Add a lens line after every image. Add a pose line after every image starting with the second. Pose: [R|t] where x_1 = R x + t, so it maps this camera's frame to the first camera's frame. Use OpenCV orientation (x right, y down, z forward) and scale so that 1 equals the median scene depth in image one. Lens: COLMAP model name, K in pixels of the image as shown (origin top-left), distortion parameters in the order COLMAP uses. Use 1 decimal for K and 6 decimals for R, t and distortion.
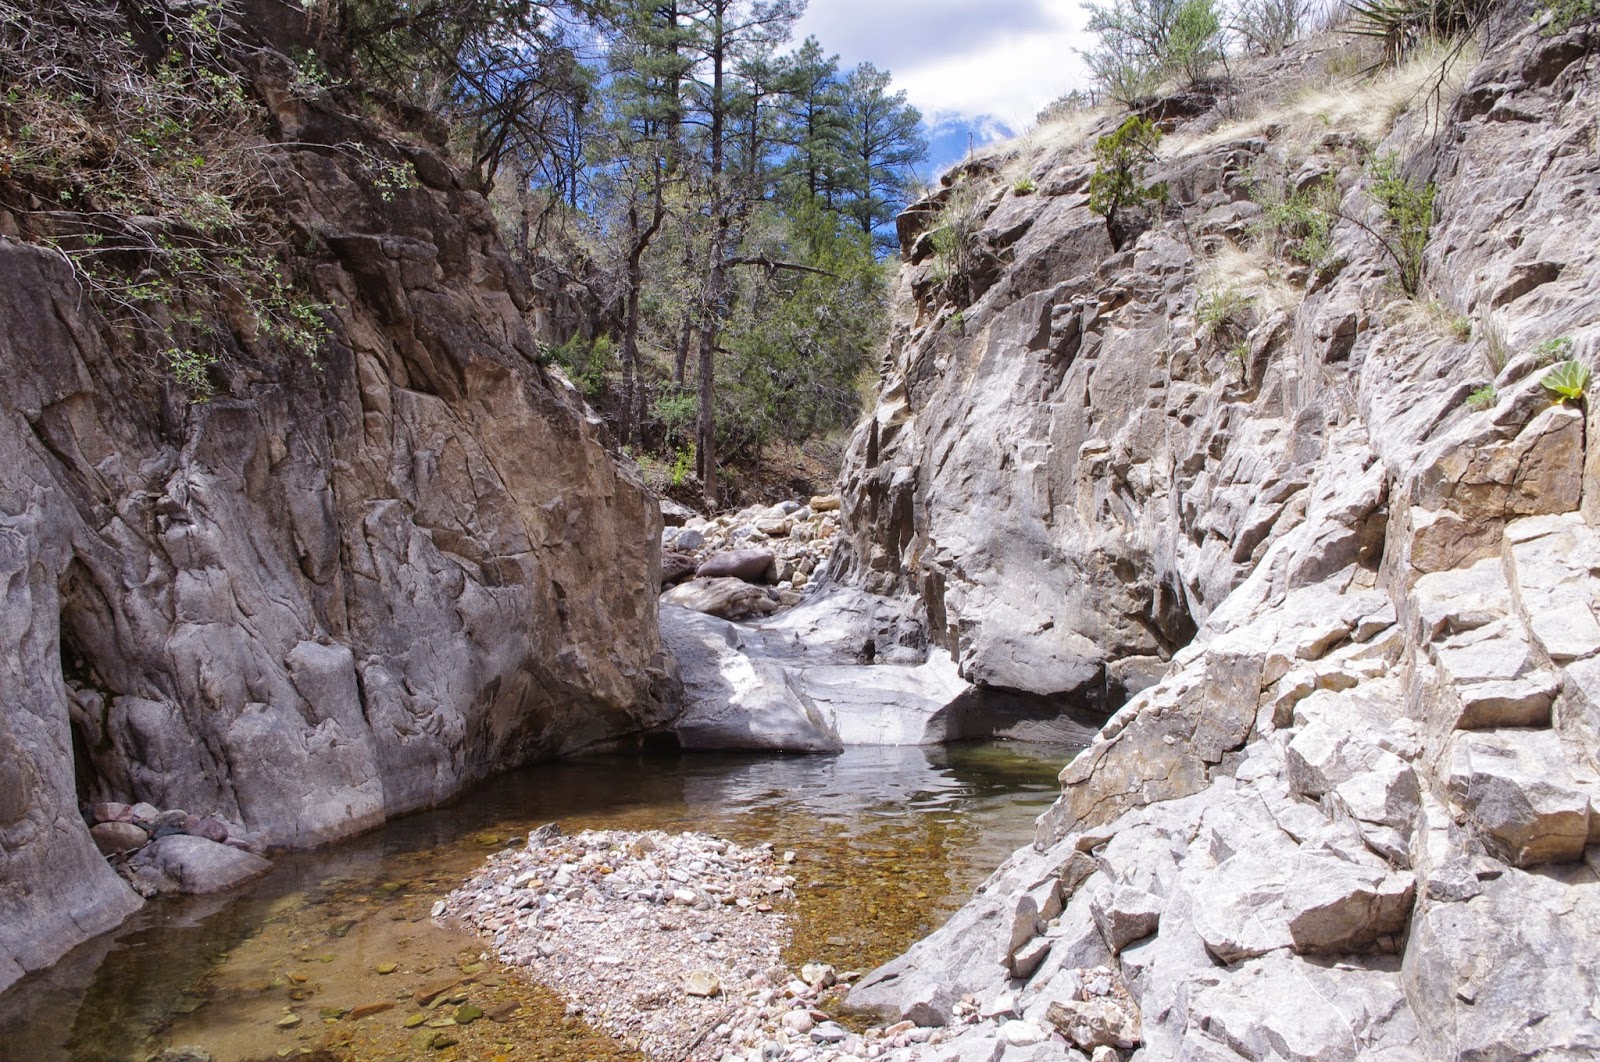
lens RADIAL K [[1166.6, 0, 801.6], [0, 1166.6, 538.6], [0, 0, 1]] dist [-0.058076, 0.048638]
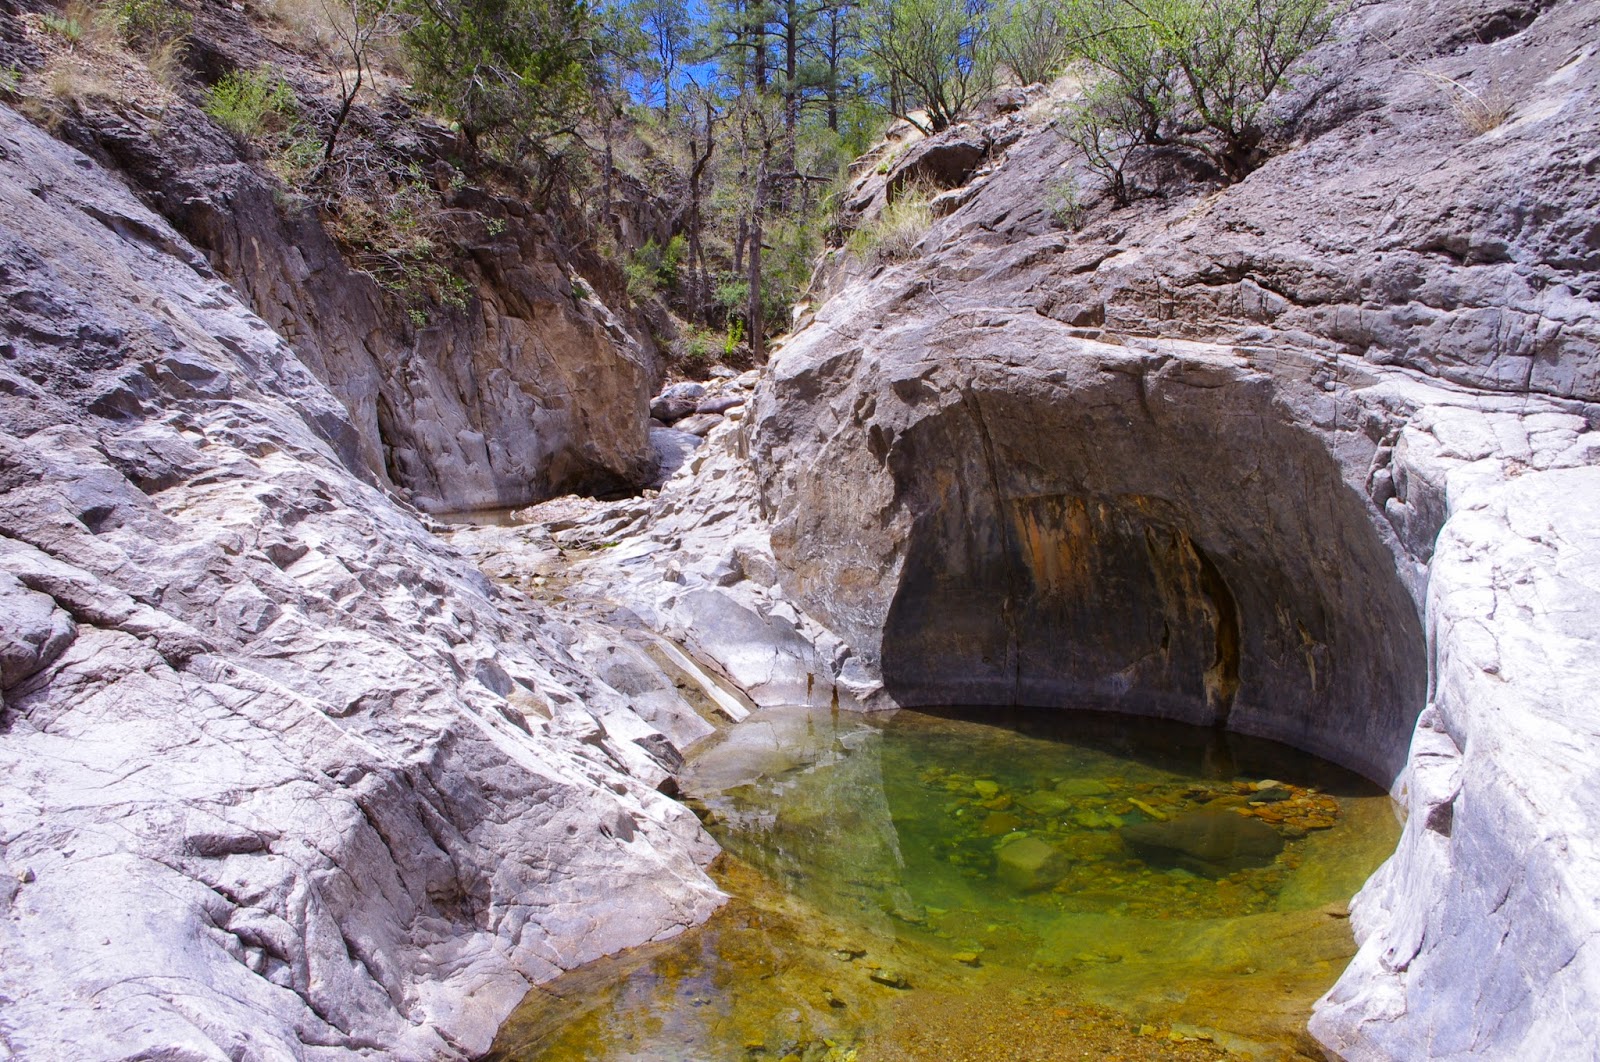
lens RADIAL K [[1166.6, 0, 798.4], [0, 1166.6, 524.7], [0, 0, 1]] dist [-0.058076, 0.048638]
pose [[0.992845, 0.008575, -0.119102, 0.466722], [0.003999, 0.994471, 0.104939, 0.031604], [0.119343, -0.104664, 0.987321, -1.122321]]
